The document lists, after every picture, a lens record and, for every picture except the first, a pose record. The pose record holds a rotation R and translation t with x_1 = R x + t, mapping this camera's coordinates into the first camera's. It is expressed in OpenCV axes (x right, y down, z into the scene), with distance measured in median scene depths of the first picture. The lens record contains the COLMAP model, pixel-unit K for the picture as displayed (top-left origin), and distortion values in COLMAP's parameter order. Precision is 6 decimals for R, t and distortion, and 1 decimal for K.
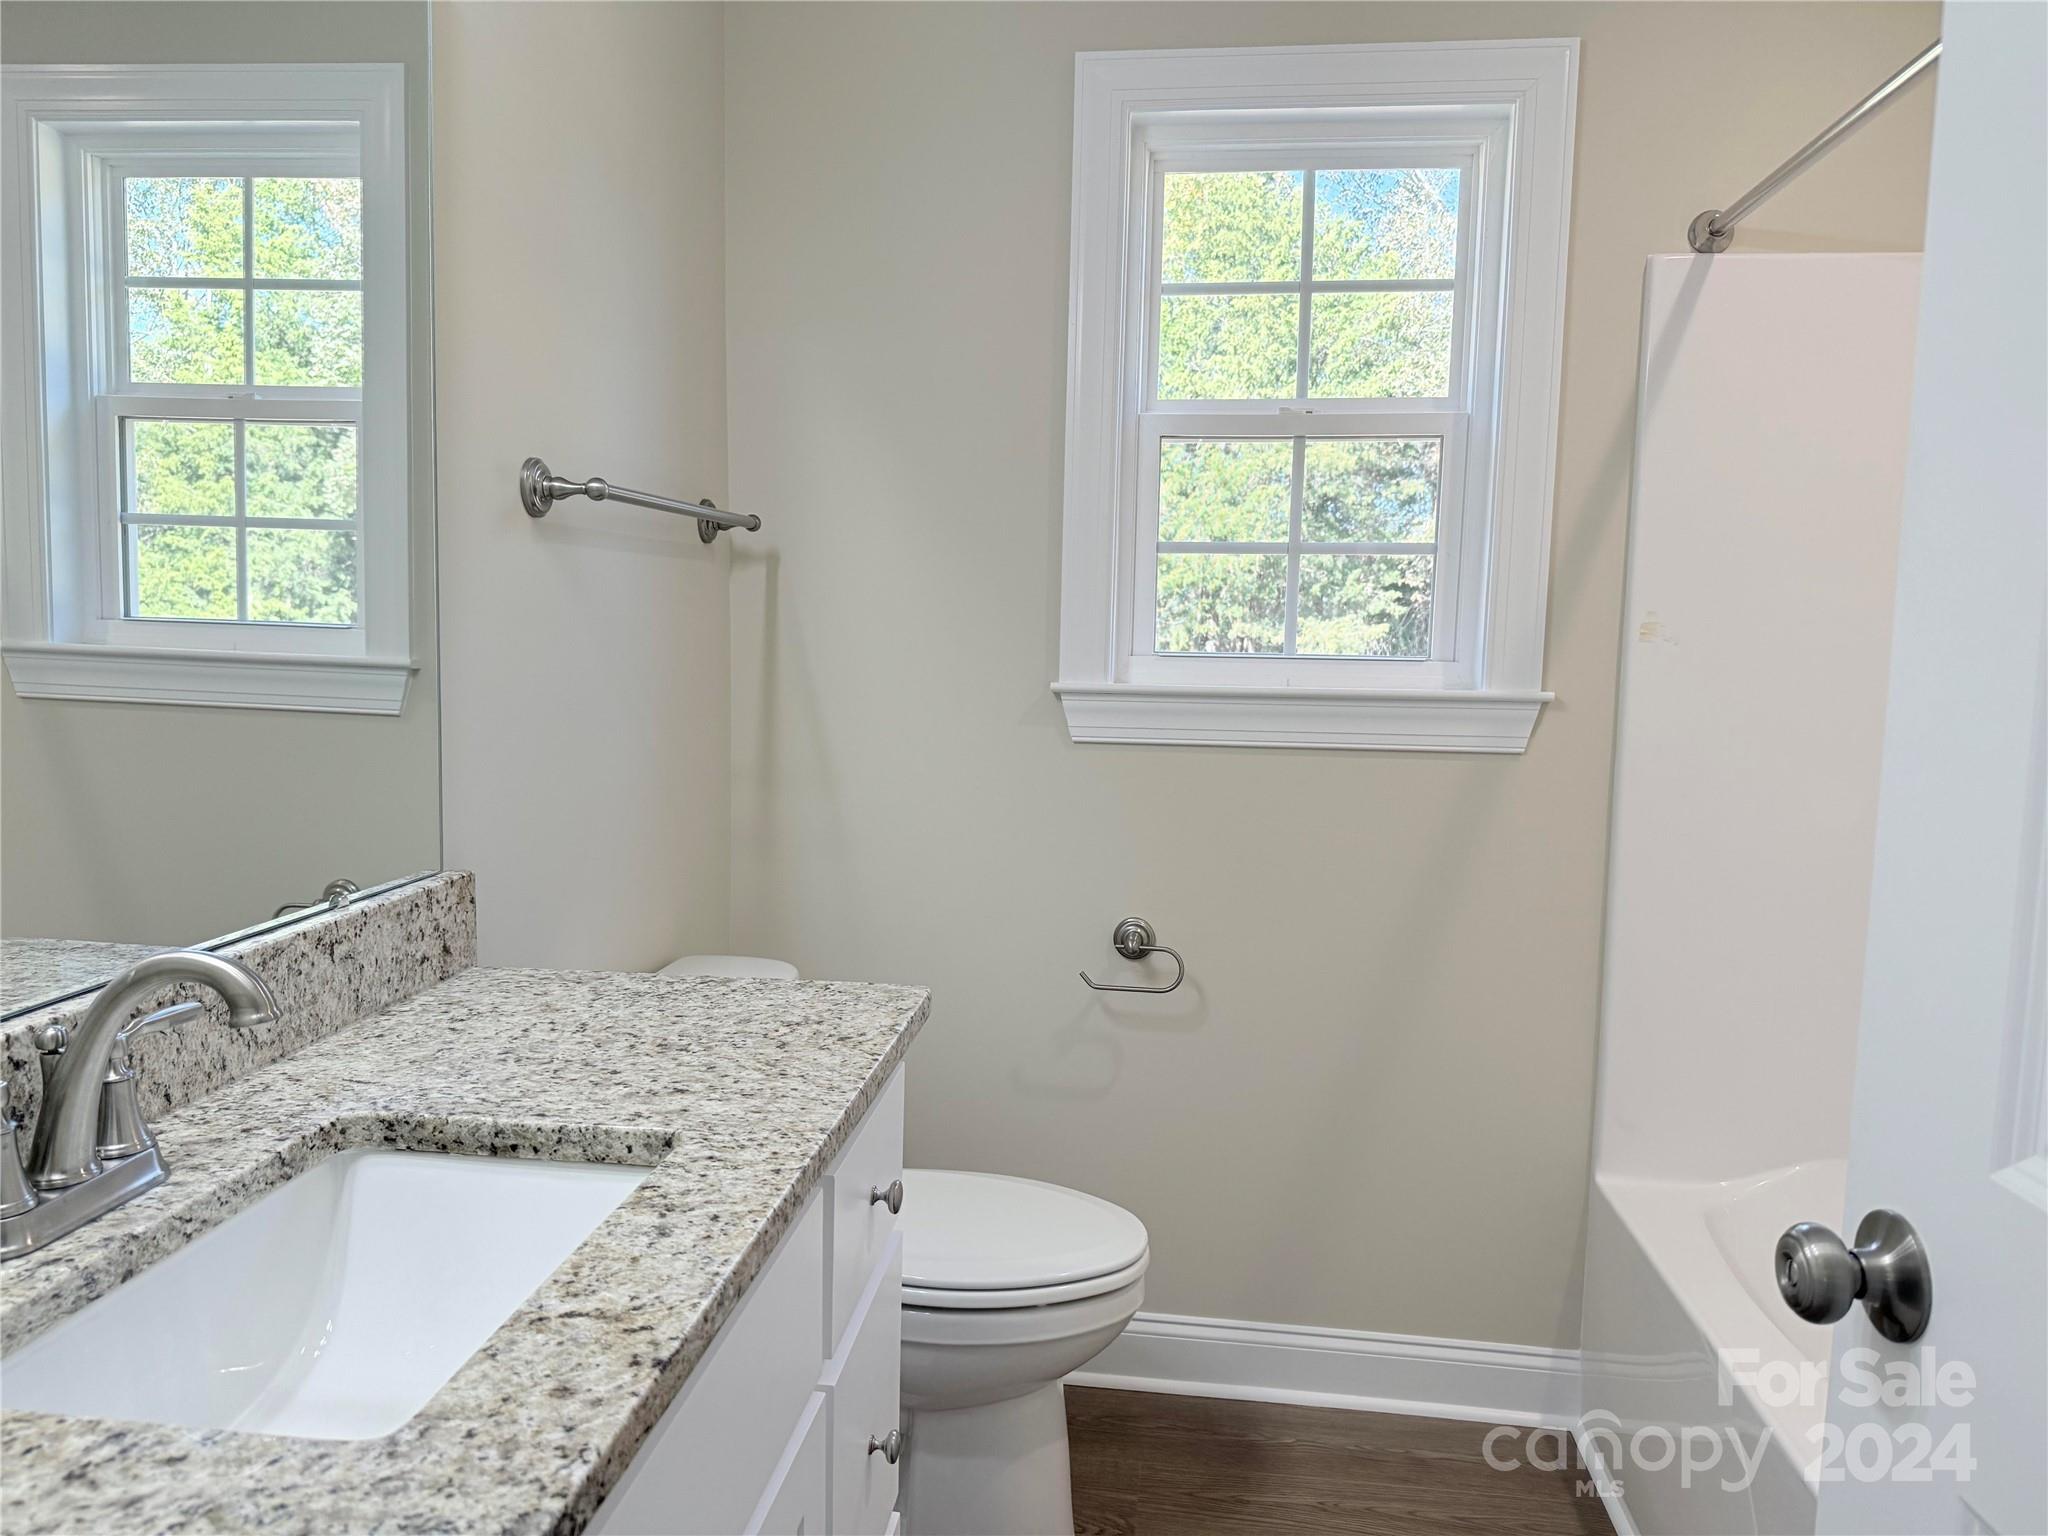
lens RADIAL K [[1444.9, 0, 1022.0], [0, 1444.9, 775.3], [0, 0, 1]] dist [0.004176, 0.001819]
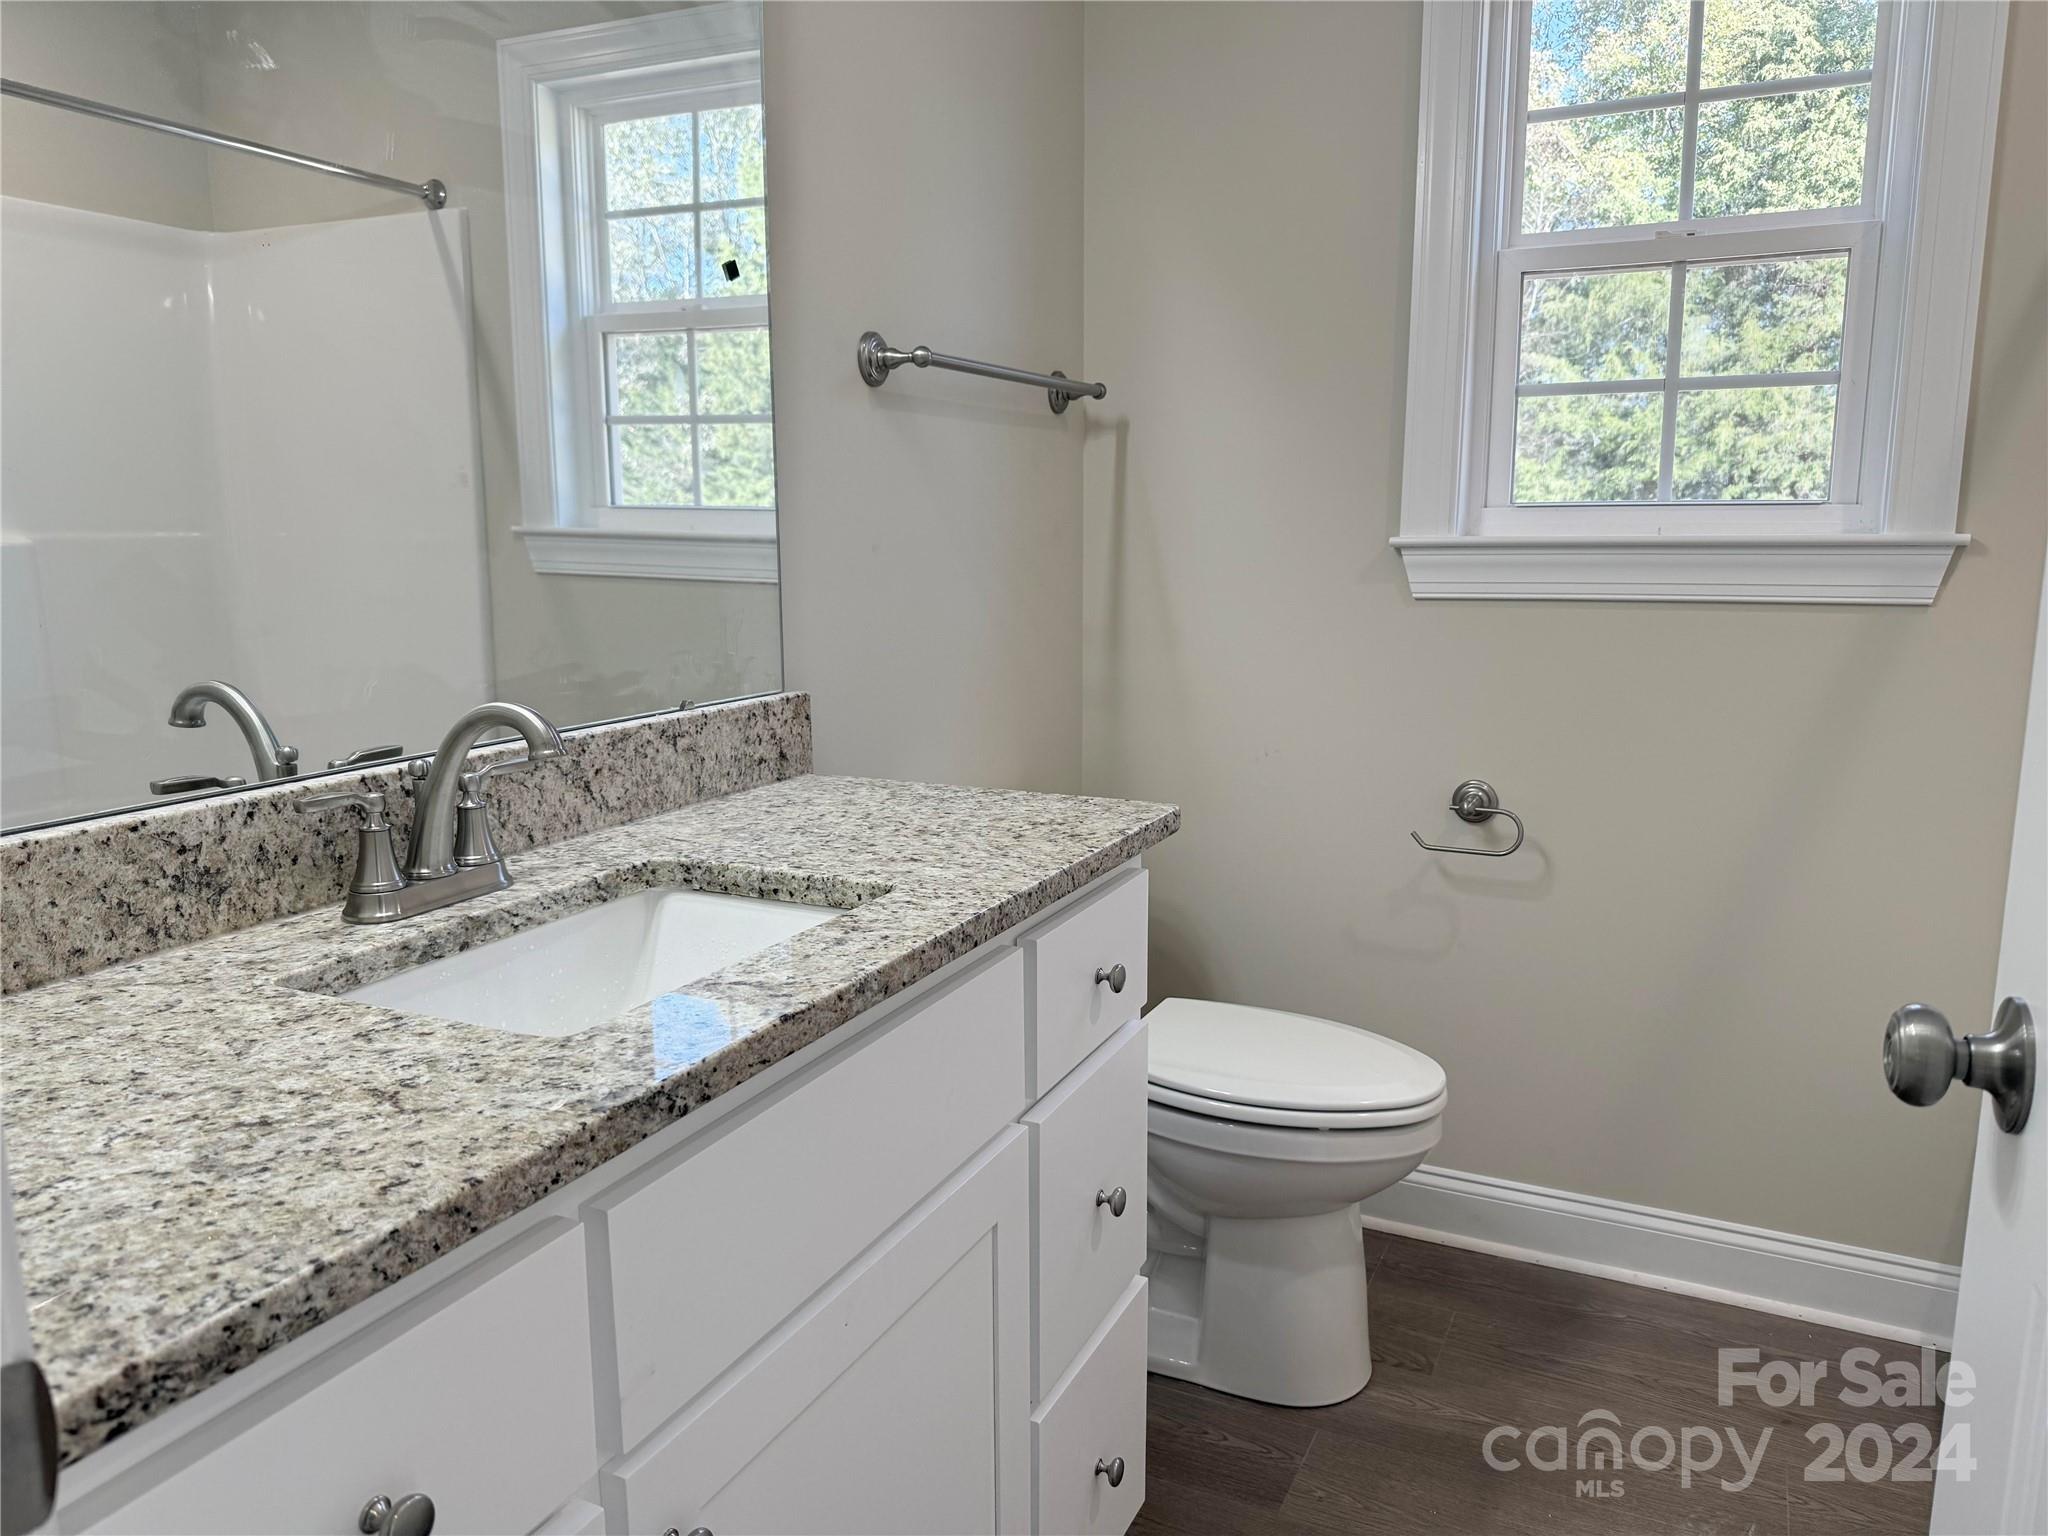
lens RADIAL K [[1419.3, 0, 1021.6], [0, 1419.3, 770.5], [0, 0, 1]] dist [0.131478, -0.230918]
pose [[0.945375, 0.028920, -0.324700, 0.188545], [-0.009432, 0.998067, 0.061432, 0.067483], [0.325849, -0.055014, 0.943820, -0.042625]]
